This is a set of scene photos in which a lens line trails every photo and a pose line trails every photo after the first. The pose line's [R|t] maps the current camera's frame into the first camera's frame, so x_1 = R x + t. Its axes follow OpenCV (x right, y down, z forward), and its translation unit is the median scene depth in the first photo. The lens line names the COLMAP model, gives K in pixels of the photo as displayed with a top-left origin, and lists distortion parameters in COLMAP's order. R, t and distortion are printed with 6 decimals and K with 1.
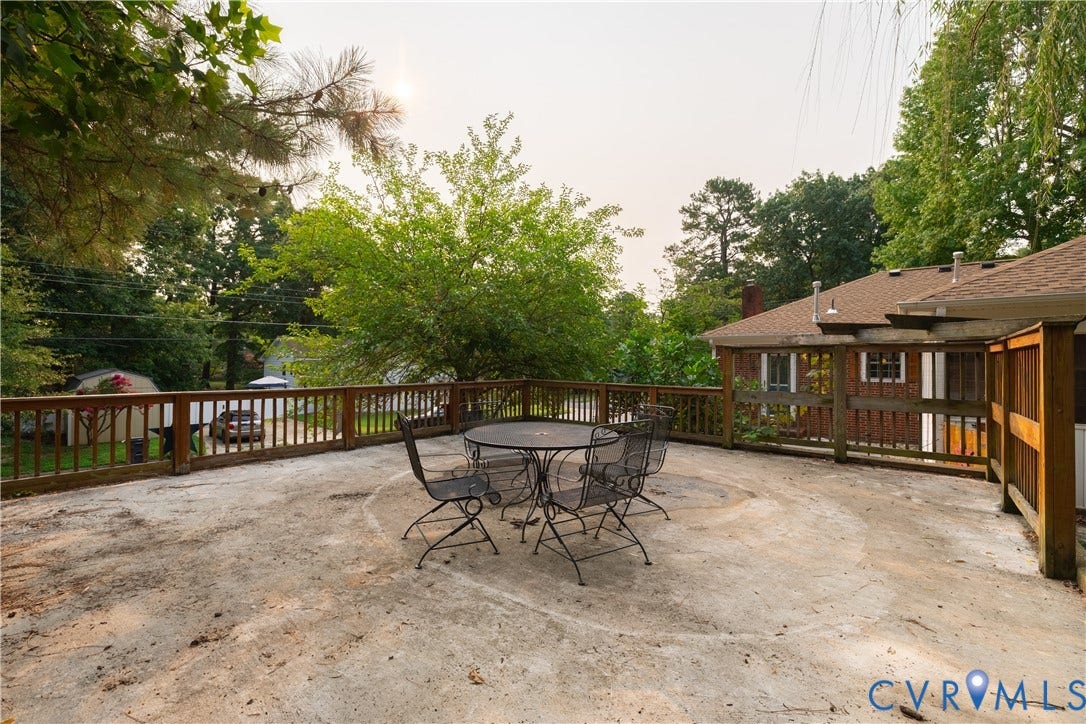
lens RADIAL K [[454.2, 0, 543.2], [0, 454.2, 355.7], [0, 0, 1]] dist [0.003355, 0.000090]
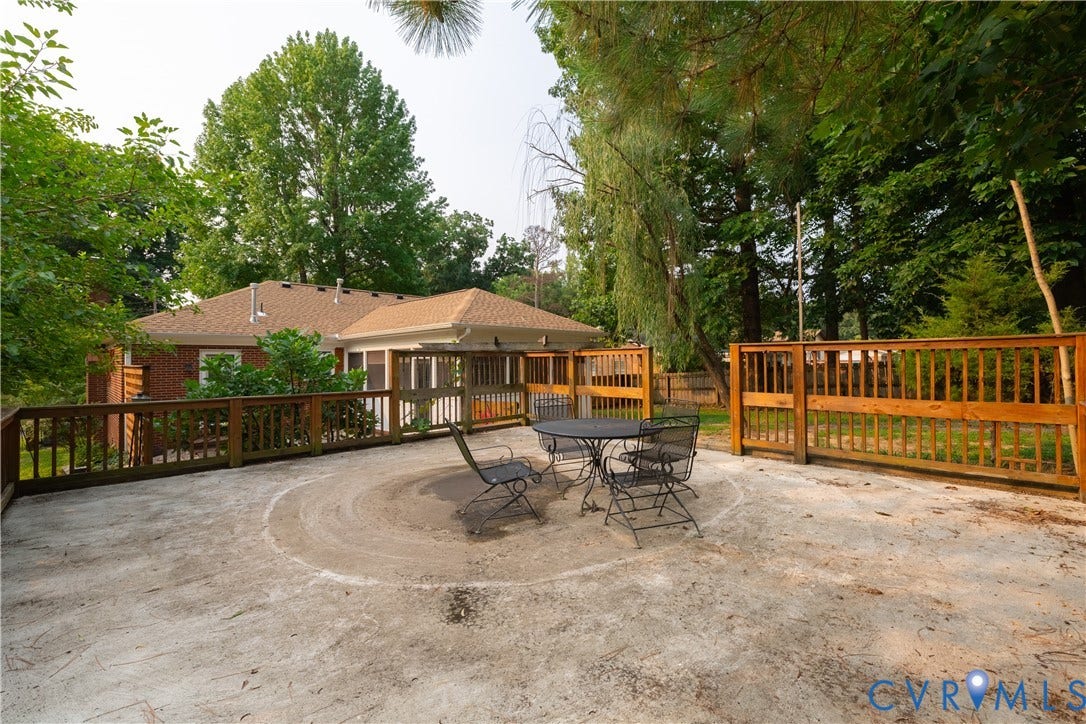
lens RADIAL K [[454.2, 0, 543.2], [0, 454.2, 355.7], [0, 0, 1]] dist [0.003355, 0.000090]
pose [[0.112998, 0.002589, 0.993592, -1.408026], [-0.001555, 0.999996, -0.002429, -0.011655], [-0.993594, -0.001270, 0.113001, 1.181255]]
